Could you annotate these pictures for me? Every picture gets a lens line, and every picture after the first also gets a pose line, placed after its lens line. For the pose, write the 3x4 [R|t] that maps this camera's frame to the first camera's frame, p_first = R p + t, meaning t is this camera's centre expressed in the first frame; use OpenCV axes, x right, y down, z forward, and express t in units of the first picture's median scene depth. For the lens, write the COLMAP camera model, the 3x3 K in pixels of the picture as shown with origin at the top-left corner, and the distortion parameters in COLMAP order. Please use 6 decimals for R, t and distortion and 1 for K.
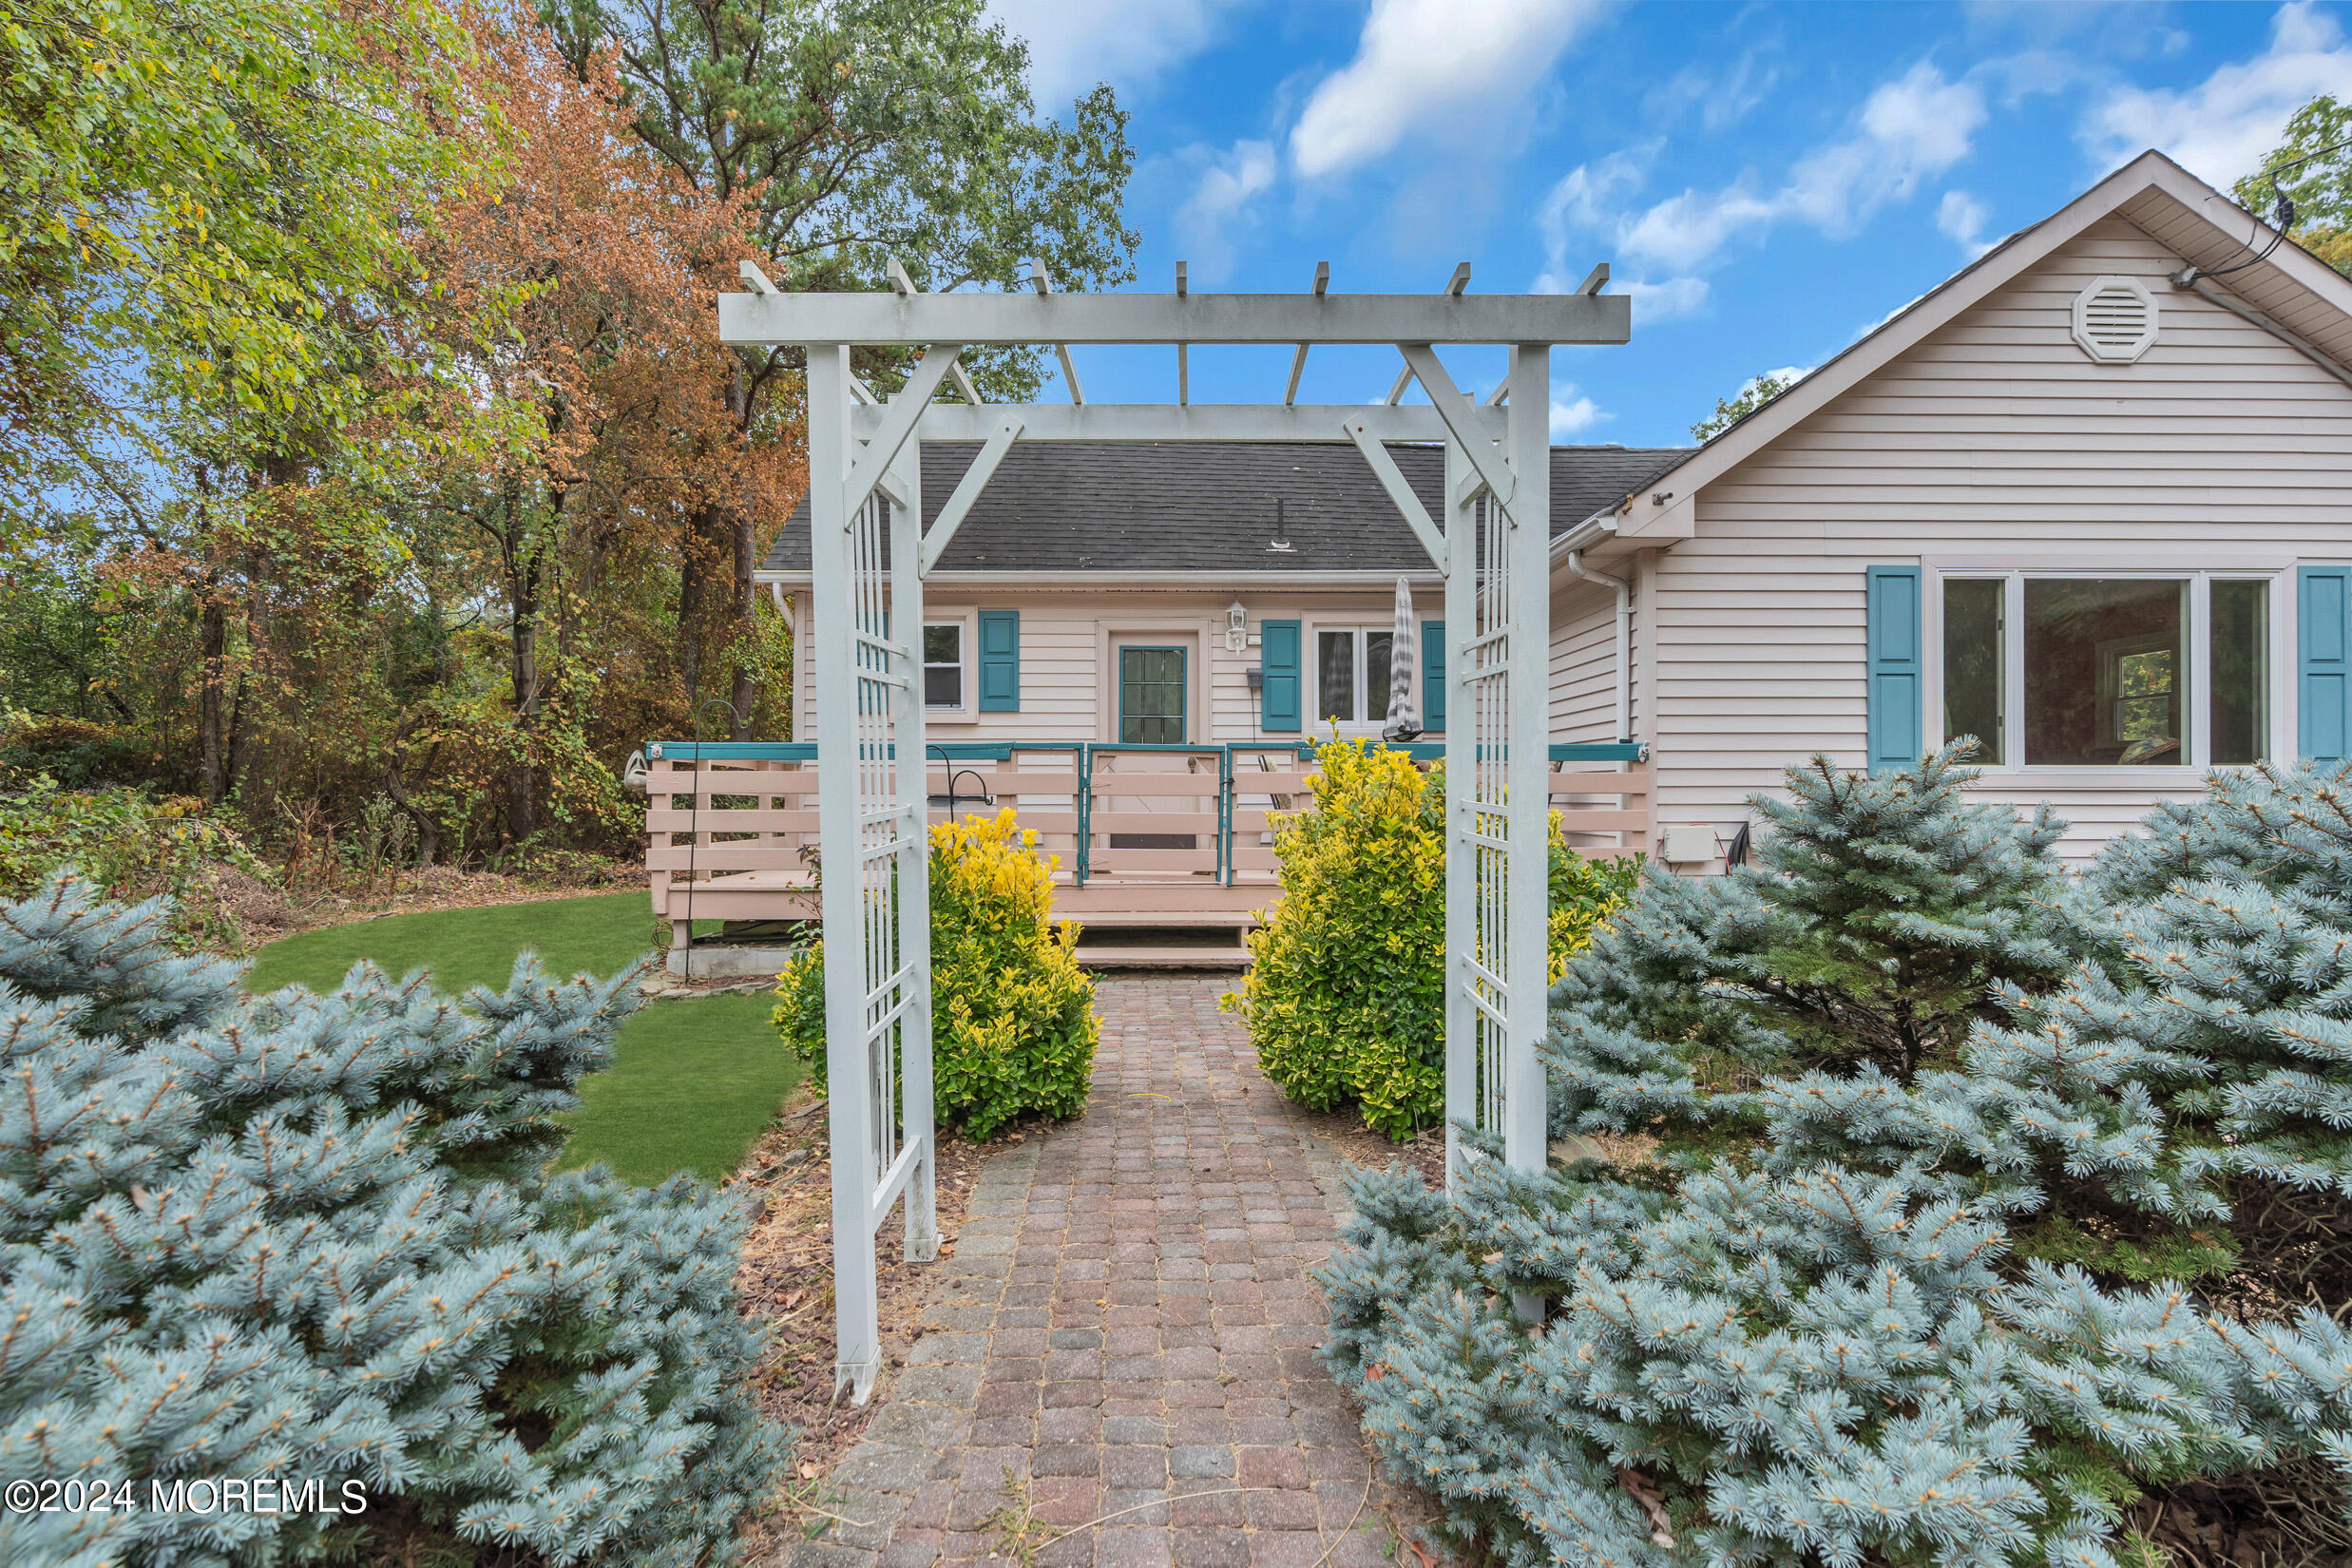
lens RADIAL K [[1067.0, 0, 1181.4], [0, 1067.0, 798.5], [0, 0, 1]] dist [-0.006609, 0.004081]
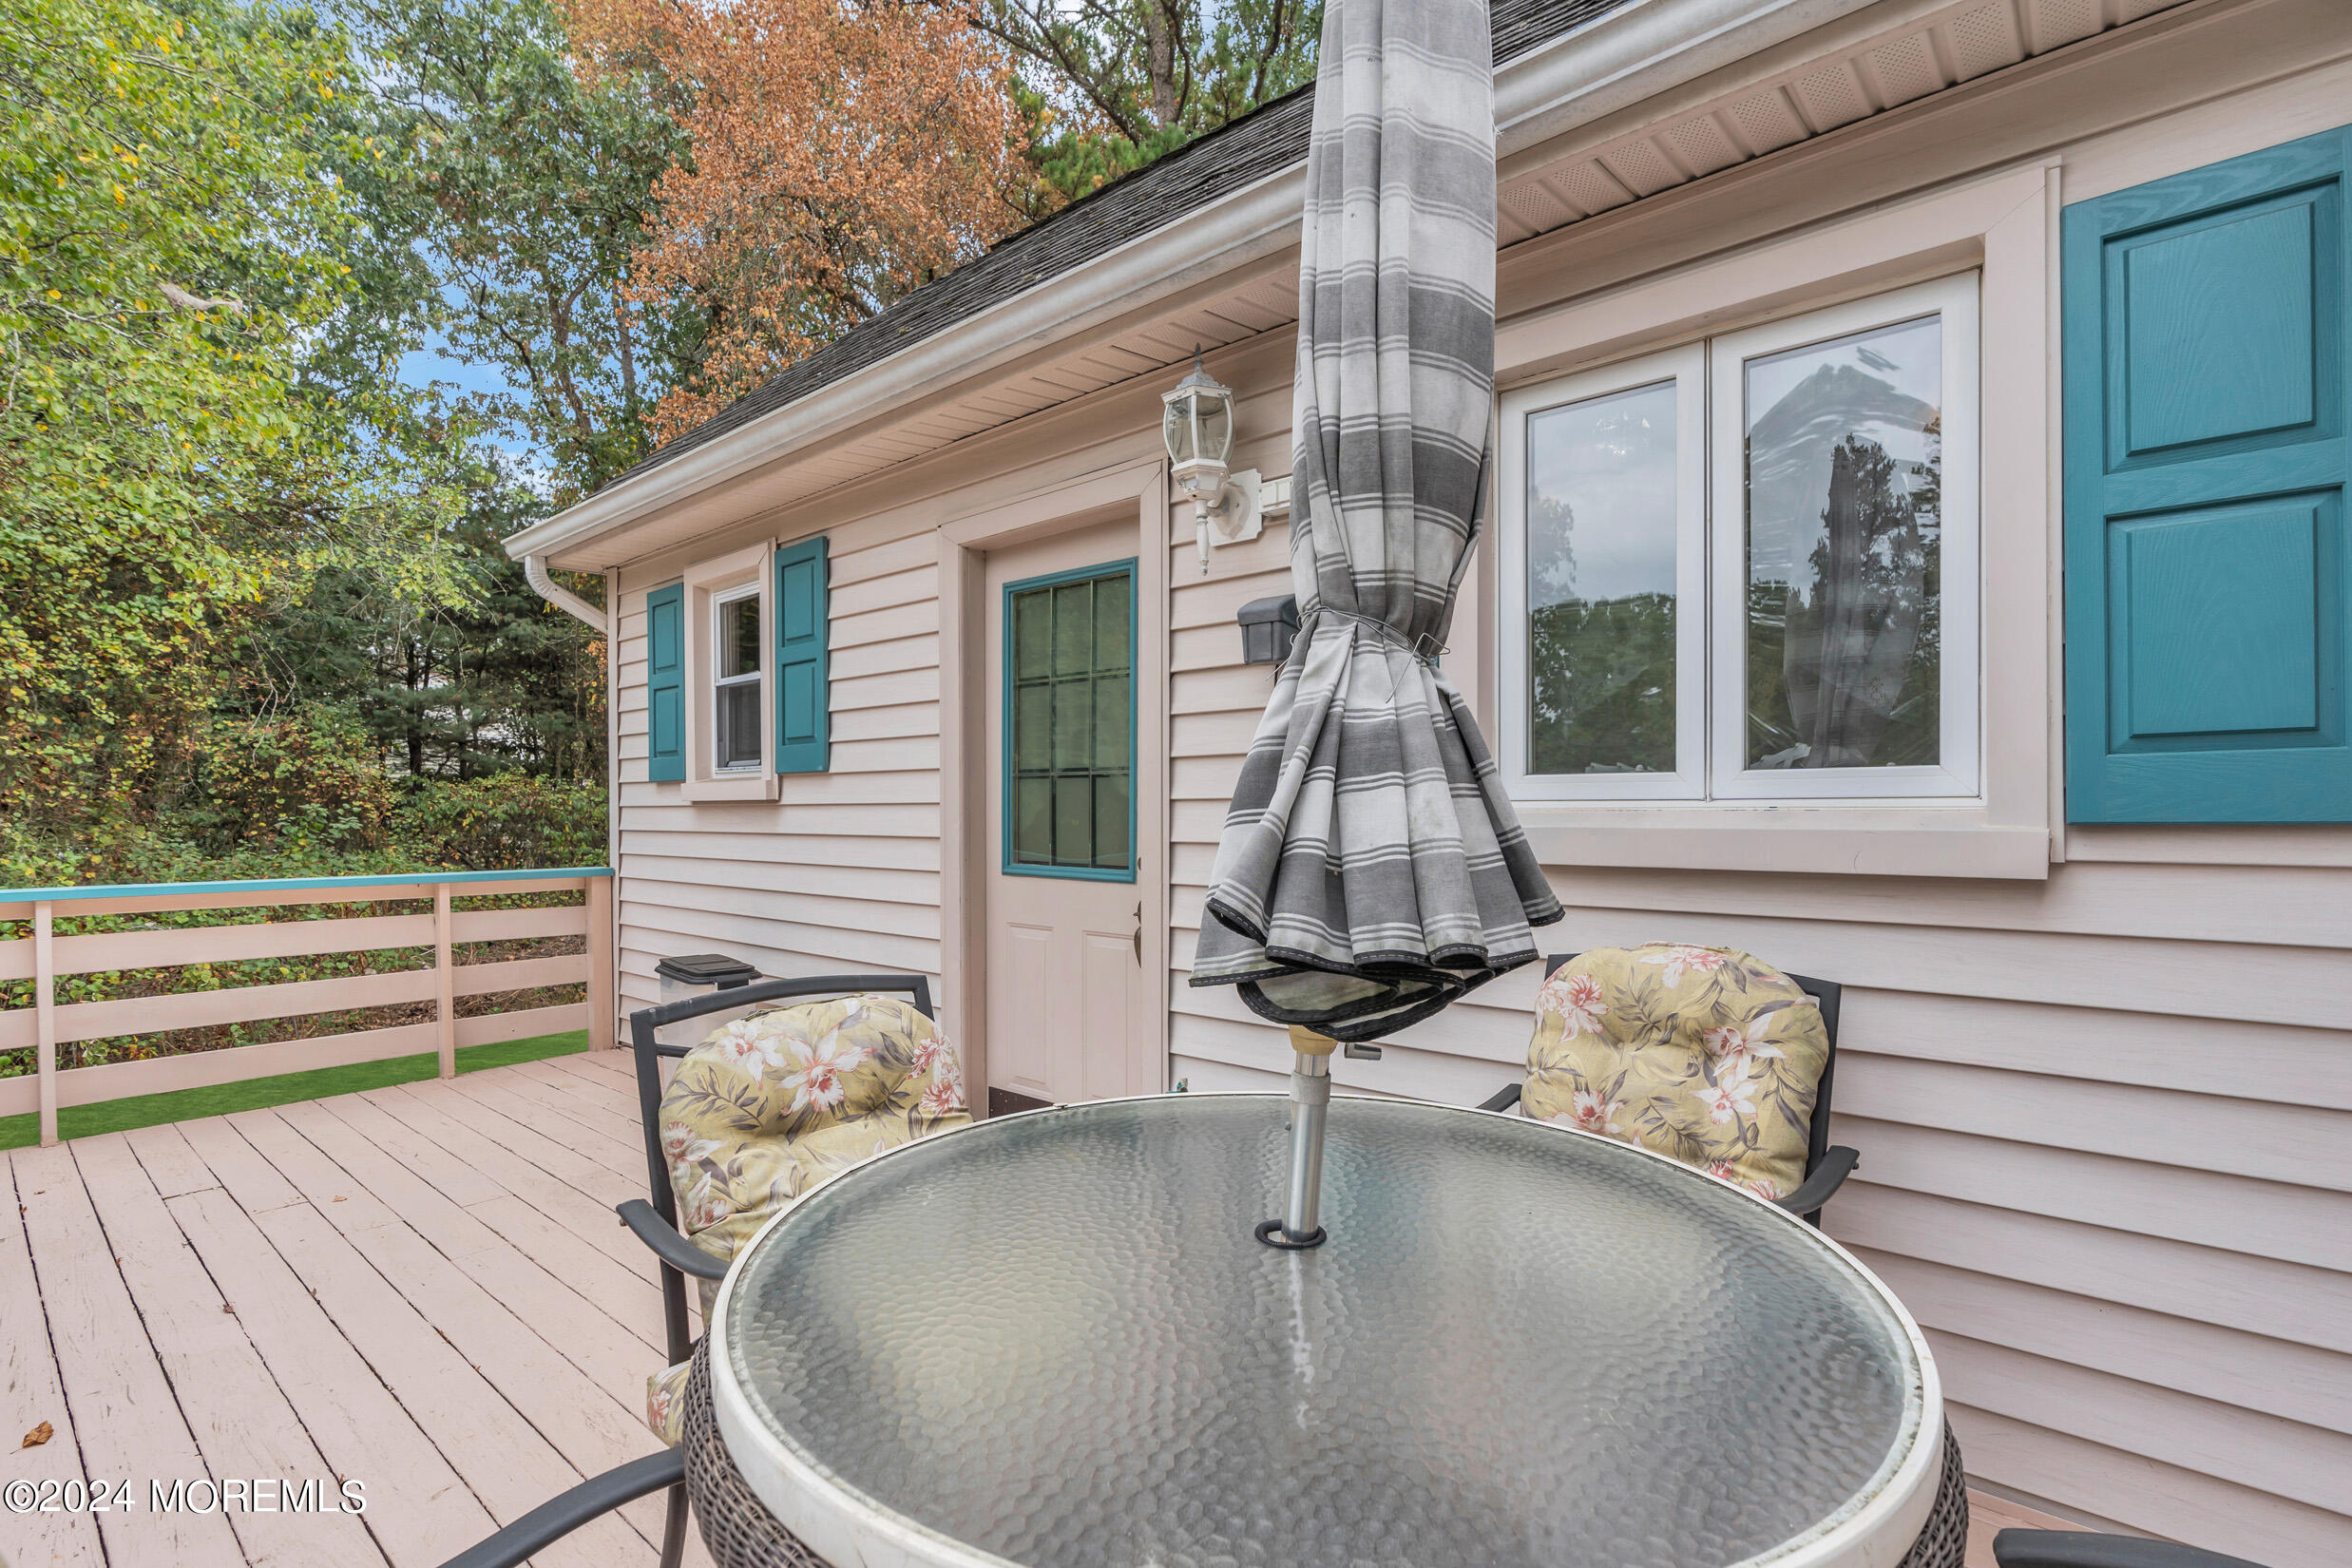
lens RADIAL K [[1058.0, 0, 1177.0], [0, 1058.0, 835.9], [0, 0, 1]] dist [-0.000268, 0.000206]
pose [[0.754729, 0.013820, -0.655891, 0.240632], [0.001169, 0.999748, 0.022411, -0.067549], [0.656036, -0.017681, 0.754523, 0.801228]]
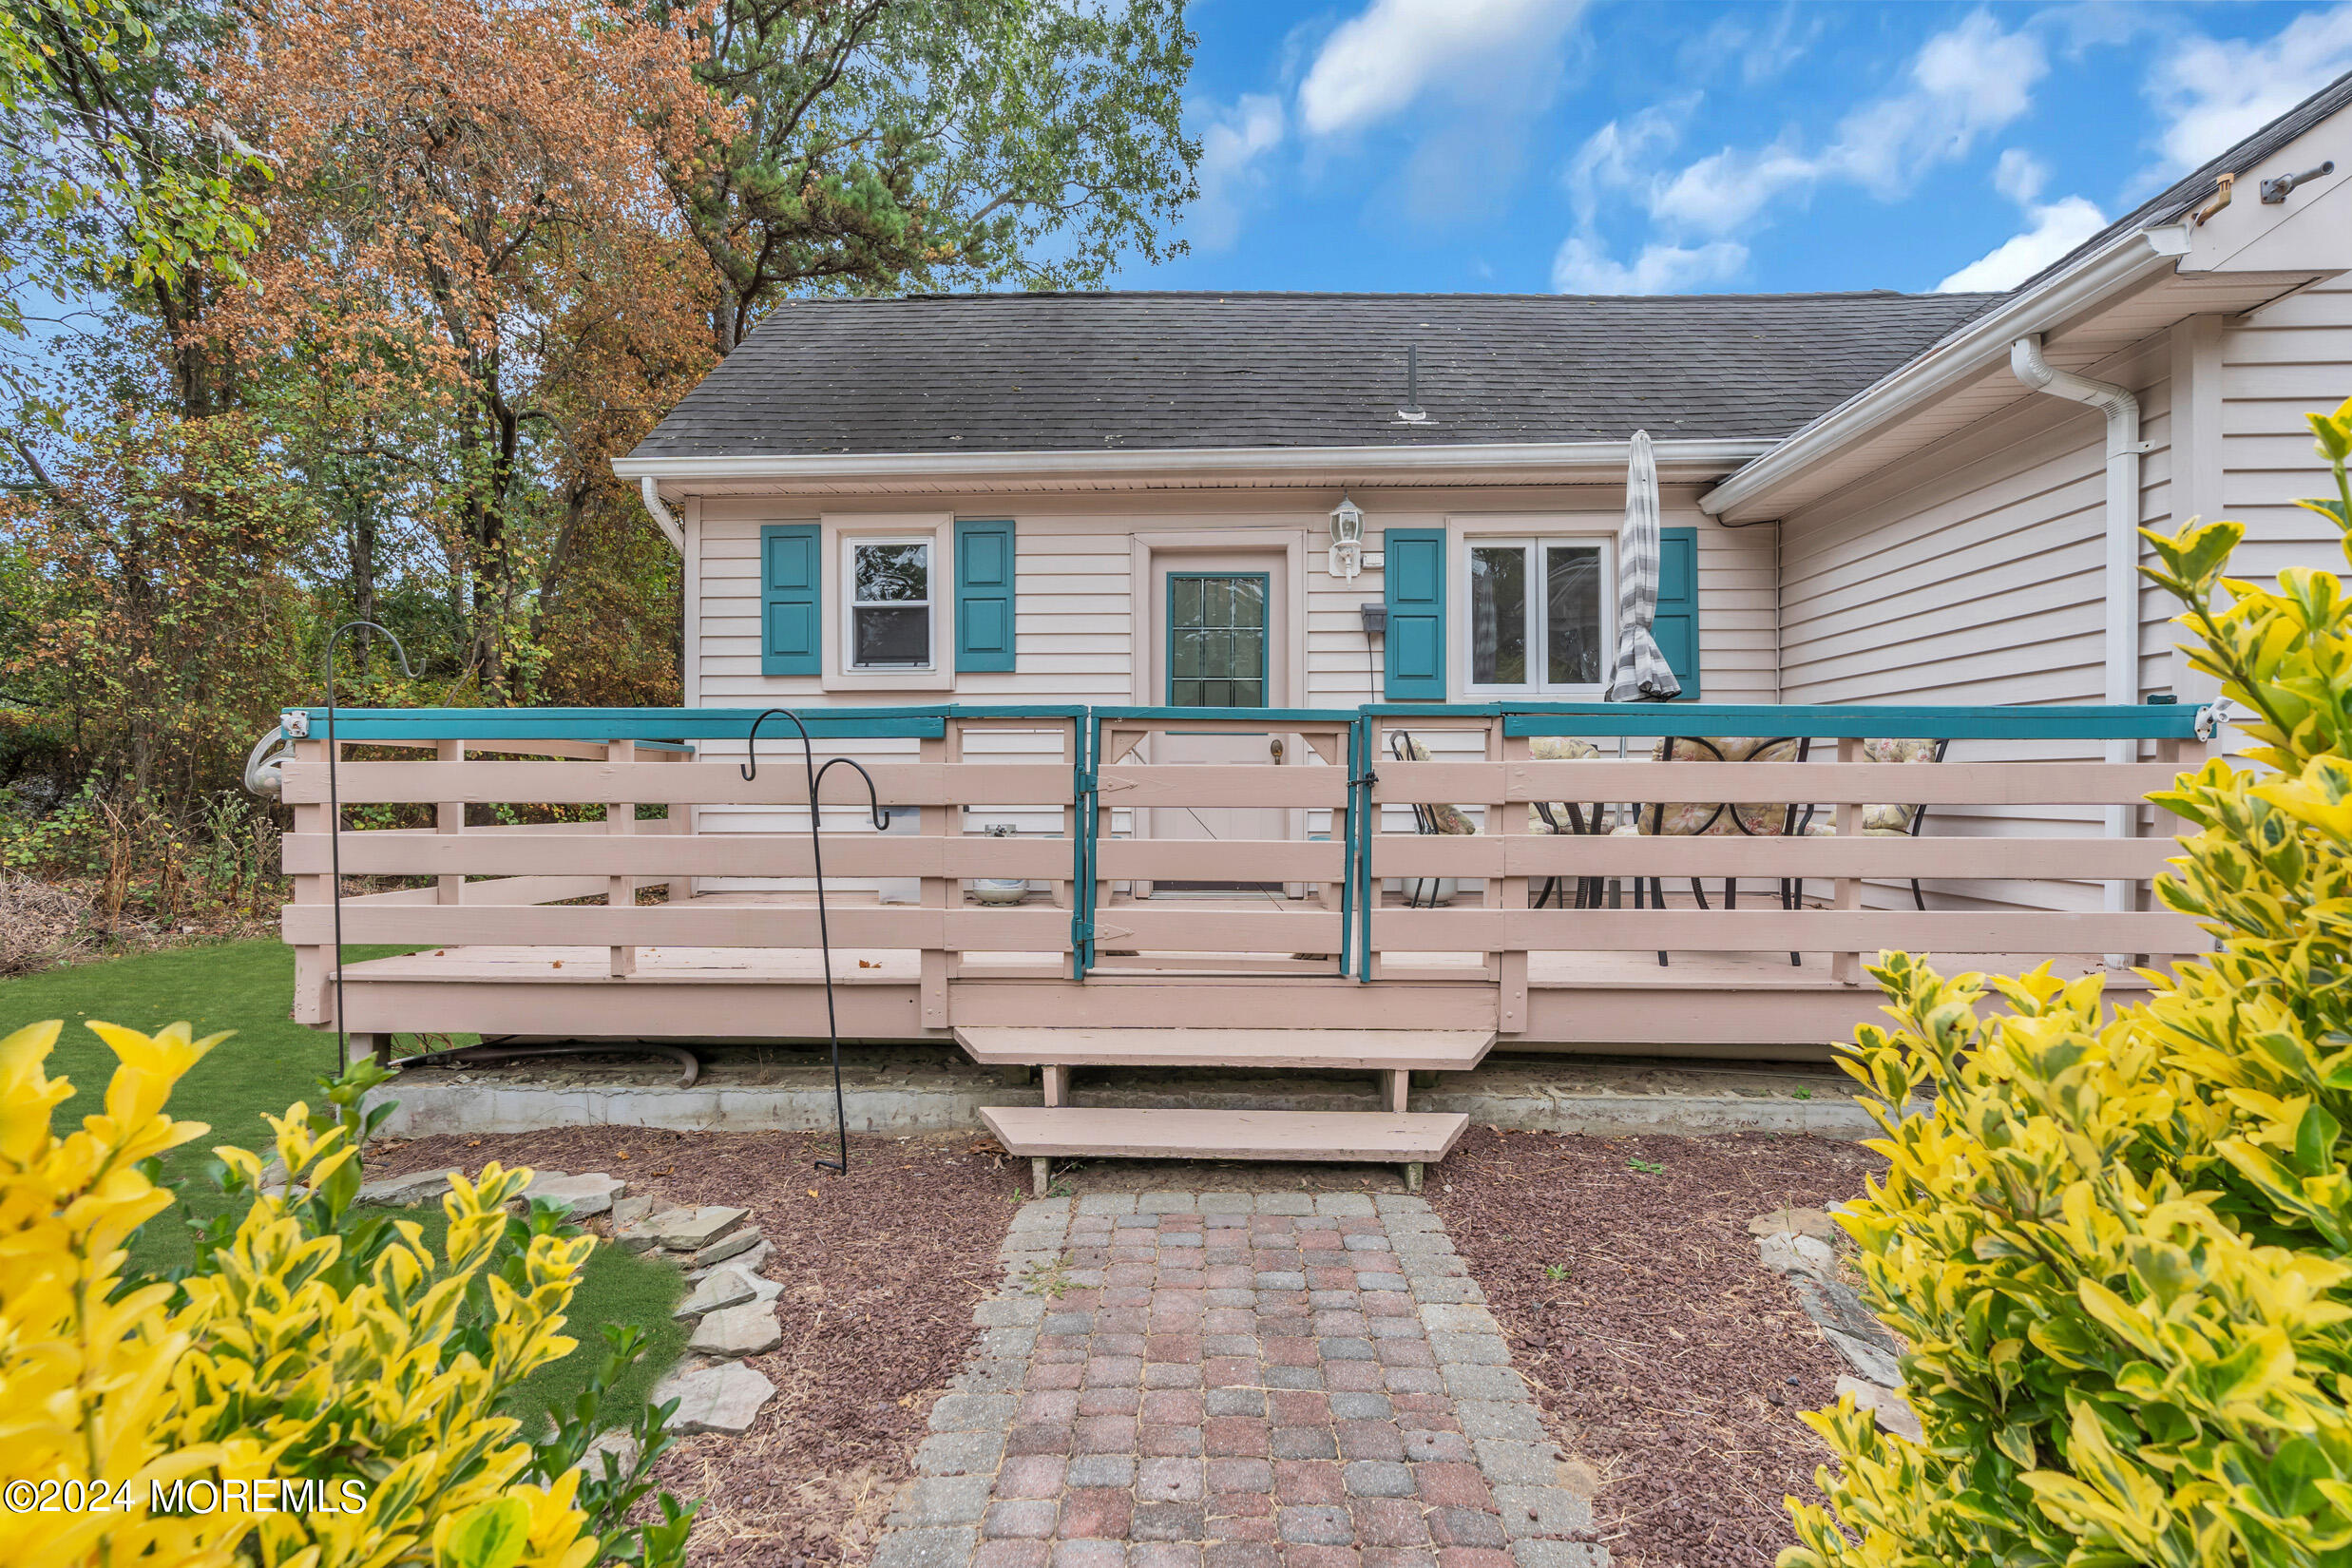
lens RADIAL K [[1044.5, 0, 1185.3], [0, 1044.5, 789.5], [0, 0, 1]] dist [-0.000139, 0.000528]
pose [[0.998378, -0.000267, -0.056939, -0.010297], [0.000217, 1.000000, -0.000892, -0.008279], [0.056940, 0.000878, 0.998377, 0.372584]]
